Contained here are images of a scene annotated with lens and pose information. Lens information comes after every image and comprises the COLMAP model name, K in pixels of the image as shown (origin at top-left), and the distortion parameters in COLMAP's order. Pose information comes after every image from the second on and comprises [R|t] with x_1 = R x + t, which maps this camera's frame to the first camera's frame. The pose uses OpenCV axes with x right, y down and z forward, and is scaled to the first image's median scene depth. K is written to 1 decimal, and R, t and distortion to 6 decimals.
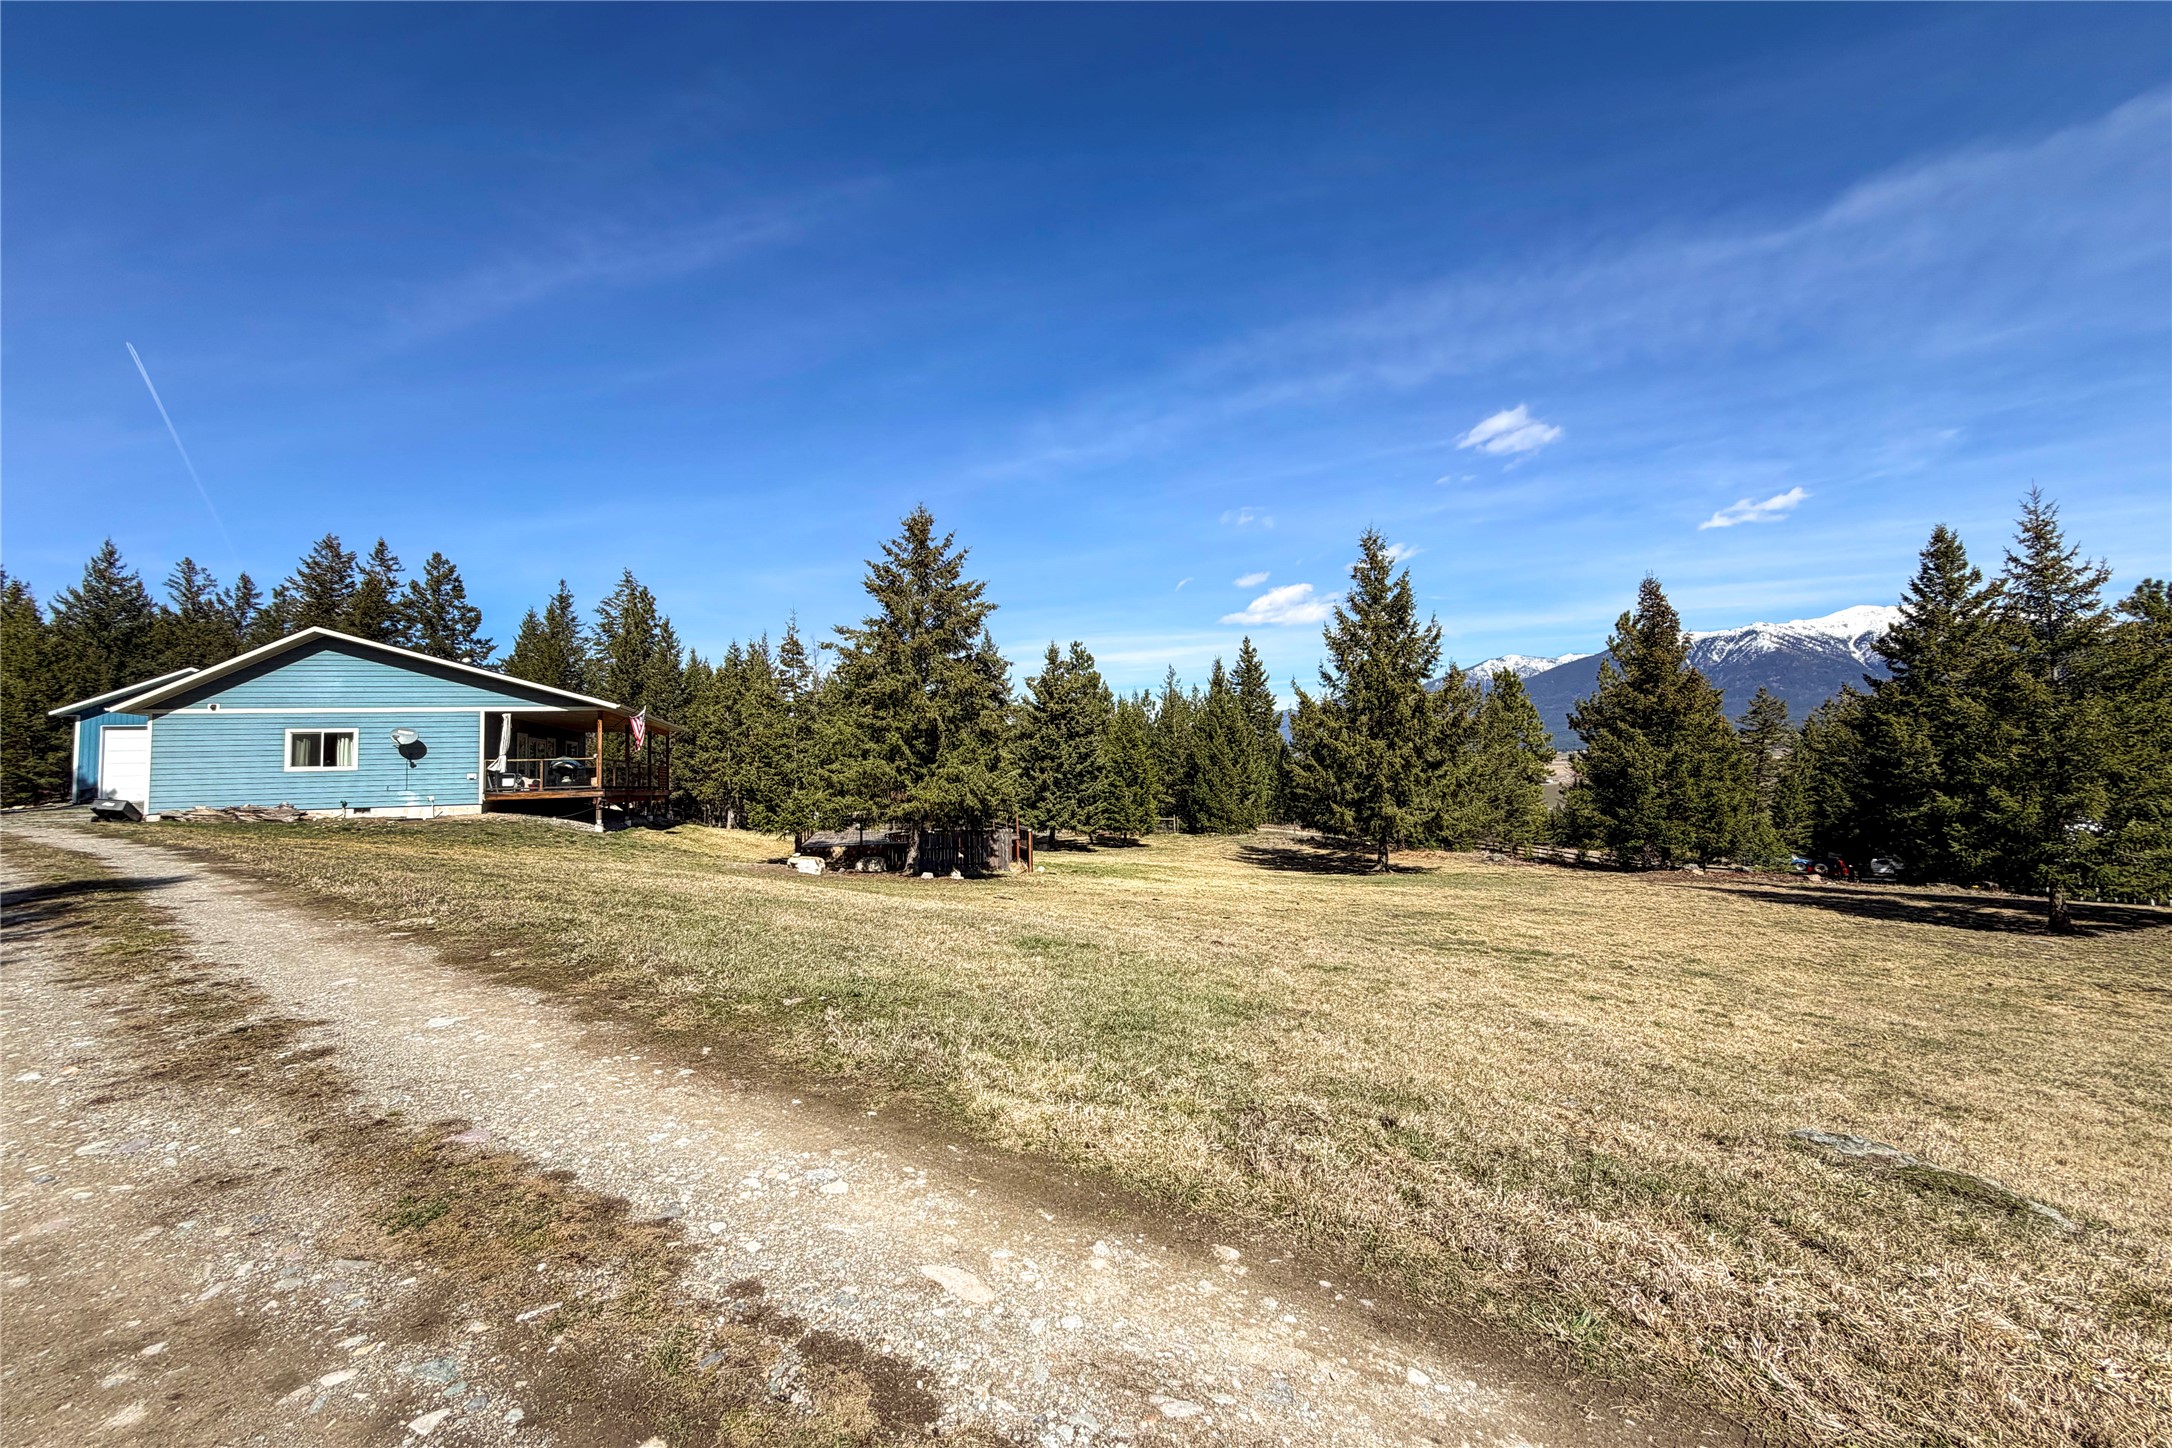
lens RADIAL K [[865.9, 0, 1077.2], [0, 865.9, 730.4], [0, 0, 1]] dist [-0.000428, -0.000006]
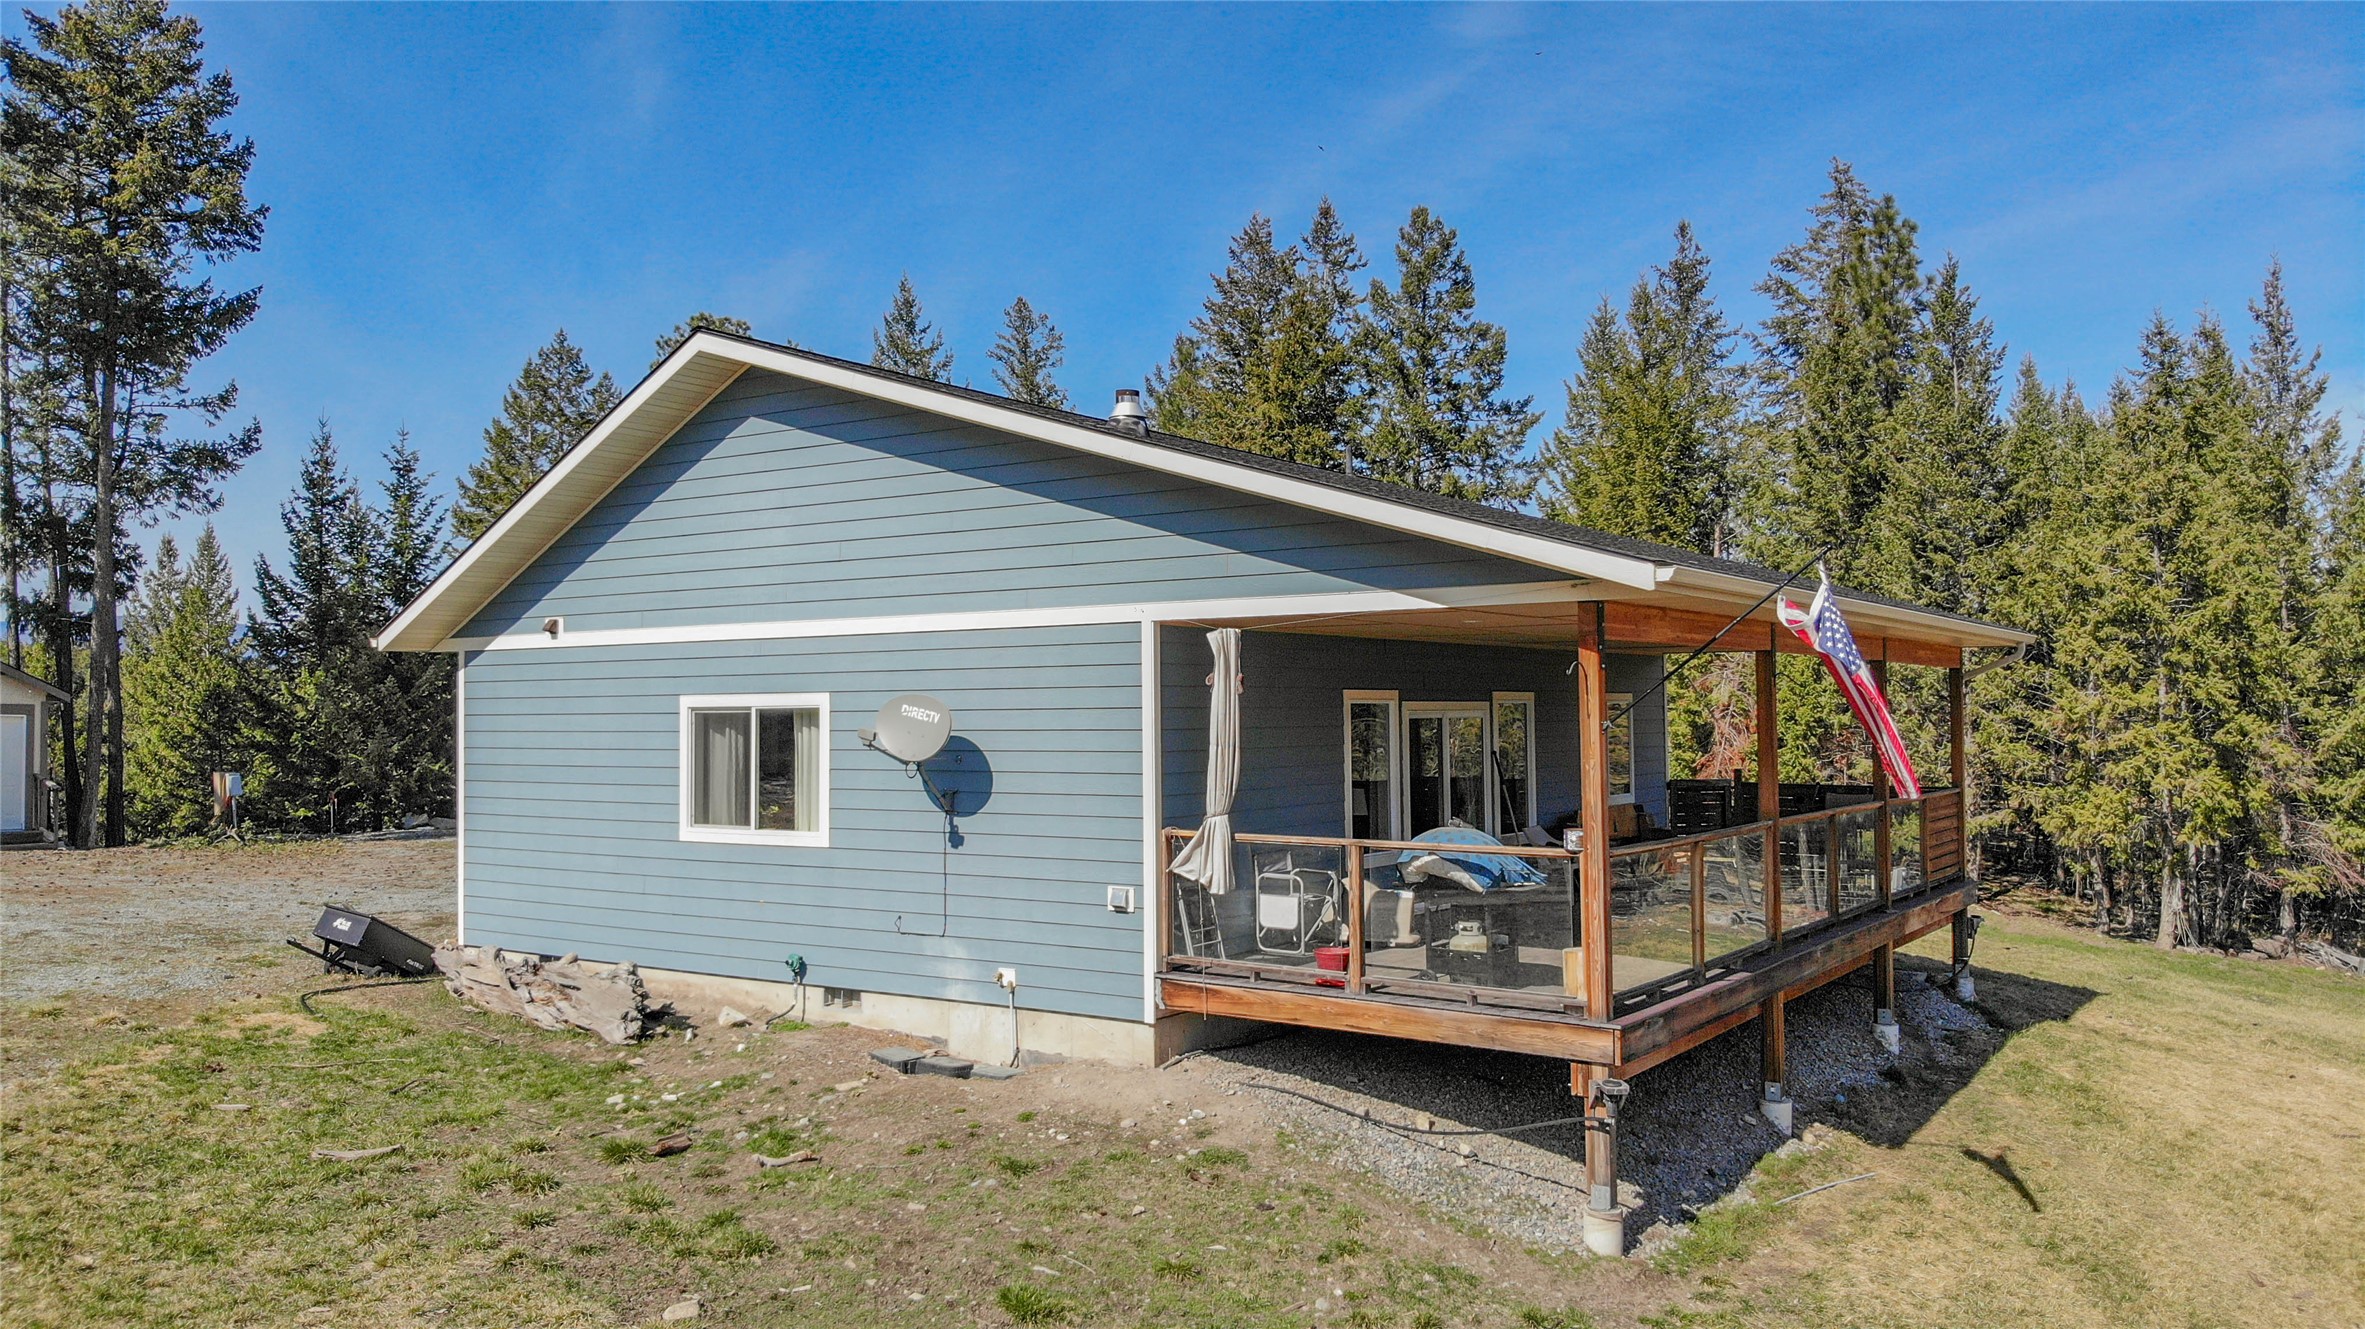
lens RADIAL K [[1729.7, 0, 1189.4], [0, 1729.7, 676.3], [0, 0, 1]] dist [0.070972, -0.188650]
pose [[0.652658, 0.007283, -0.757618, -0.221229], [0.034408, 0.998637, 0.039242, -0.016354], [0.756871, -0.051680, 0.651518, 0.471833]]
